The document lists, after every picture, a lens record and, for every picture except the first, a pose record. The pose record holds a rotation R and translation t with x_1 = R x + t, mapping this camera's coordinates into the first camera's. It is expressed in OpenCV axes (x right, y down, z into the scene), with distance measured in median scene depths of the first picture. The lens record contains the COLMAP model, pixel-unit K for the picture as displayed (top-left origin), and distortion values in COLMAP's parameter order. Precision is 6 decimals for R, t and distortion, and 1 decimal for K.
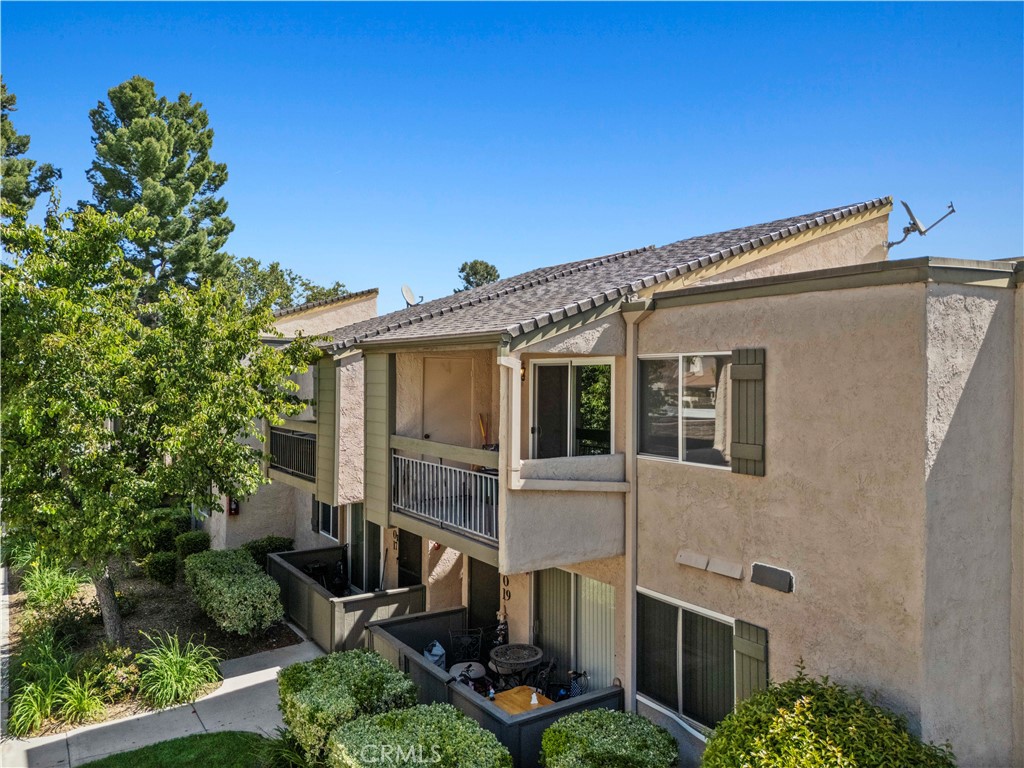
lens RADIAL K [[757.1, 0, 513.9], [0, 757.1, 381.5], [0, 0, 1]] dist [0.038036, -0.019031]
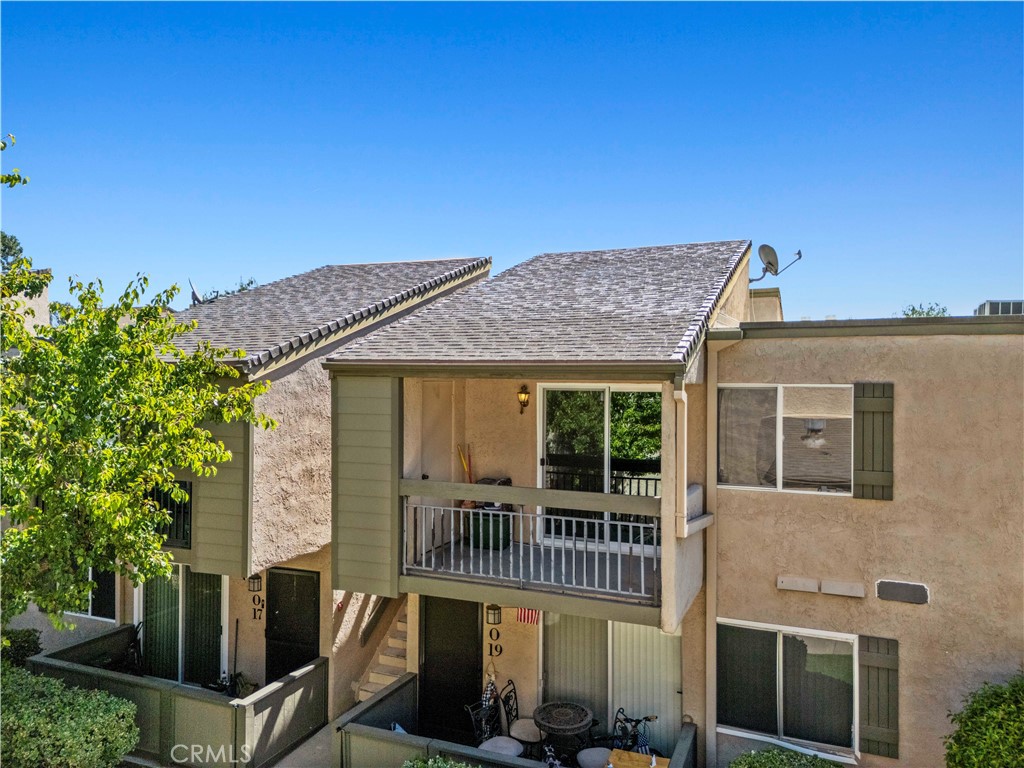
lens RADIAL K [[757.1, 0, 512.1], [0, 757.1, 382.1], [0, 0, 1]] dist [0.038036, -0.019031]
pose [[0.828379, -0.004851, 0.560147, -0.713588], [0.001245, 0.999976, 0.006819, -0.051452], [-0.560166, -0.004952, 0.828365, 0.385588]]
